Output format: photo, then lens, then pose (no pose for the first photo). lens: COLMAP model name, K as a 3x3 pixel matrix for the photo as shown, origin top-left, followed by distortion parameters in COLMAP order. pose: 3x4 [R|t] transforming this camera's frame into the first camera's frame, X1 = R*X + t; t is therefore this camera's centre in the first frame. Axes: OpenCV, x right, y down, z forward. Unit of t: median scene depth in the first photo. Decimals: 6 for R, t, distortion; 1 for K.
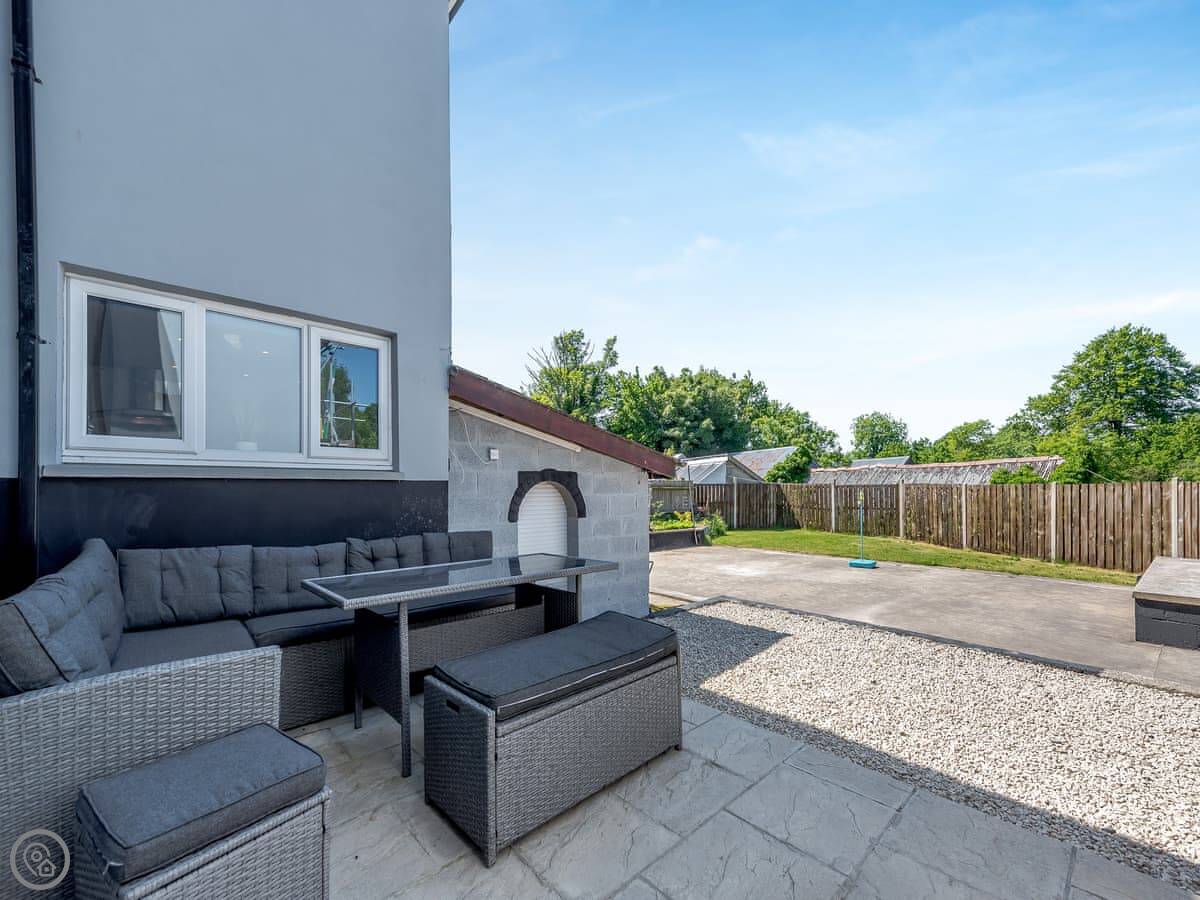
lens RADIAL K [[484.6, 0, 597.0], [0, 484.6, 489.4], [0, 0, 1]] dist [0.001196, 0.000044]
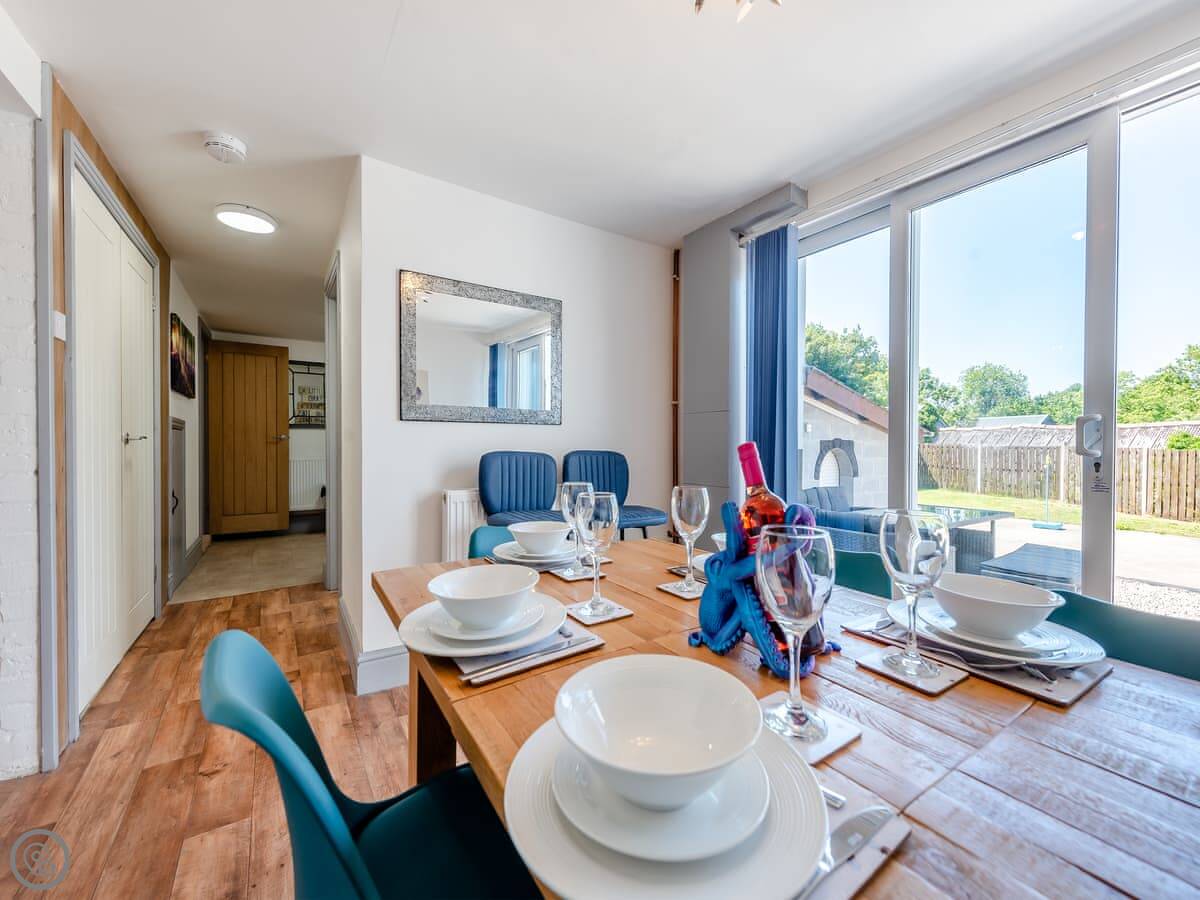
lens RADIAL K [[474.5, 0, 600.0], [0, 474.5, 450.0], [0, 0, 1]] dist [0.000873, -0.000118]
pose [[0.987484, 0.018479, -0.156633, -0.172600], [-0.015817, 0.999709, 0.018221, -0.008153], [0.156924, -0.015515, 0.987489, -0.110719]]
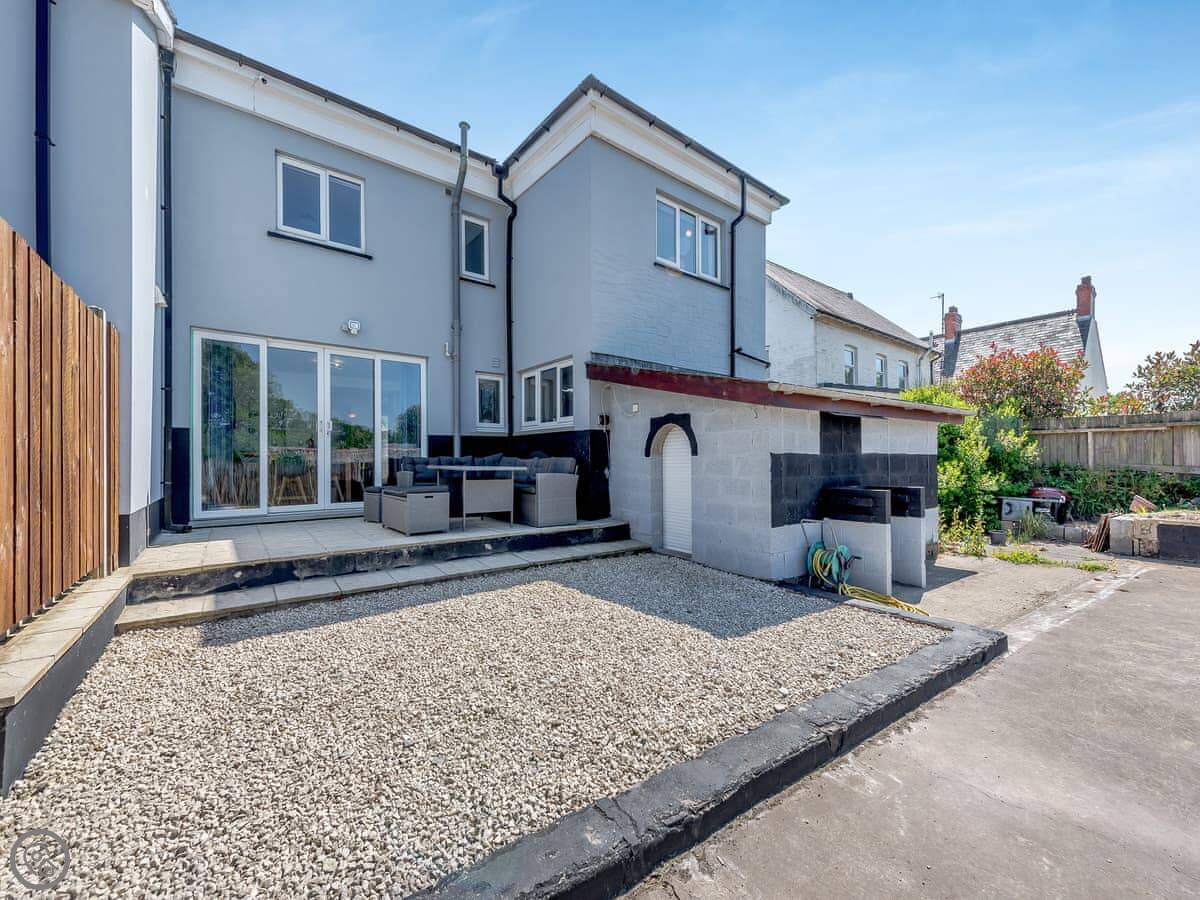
lens RADIAL K [[474.5, 0, 600.0], [0, 474.5, 450.0], [0, 0, 1]] dist [0.000873, -0.000118]
pose [[-0.087009, -0.007683, -0.996178, 0.355173], [0.016899, 0.999815, -0.009187, 0.018292], [0.996064, -0.017634, -0.086863, 0.308239]]
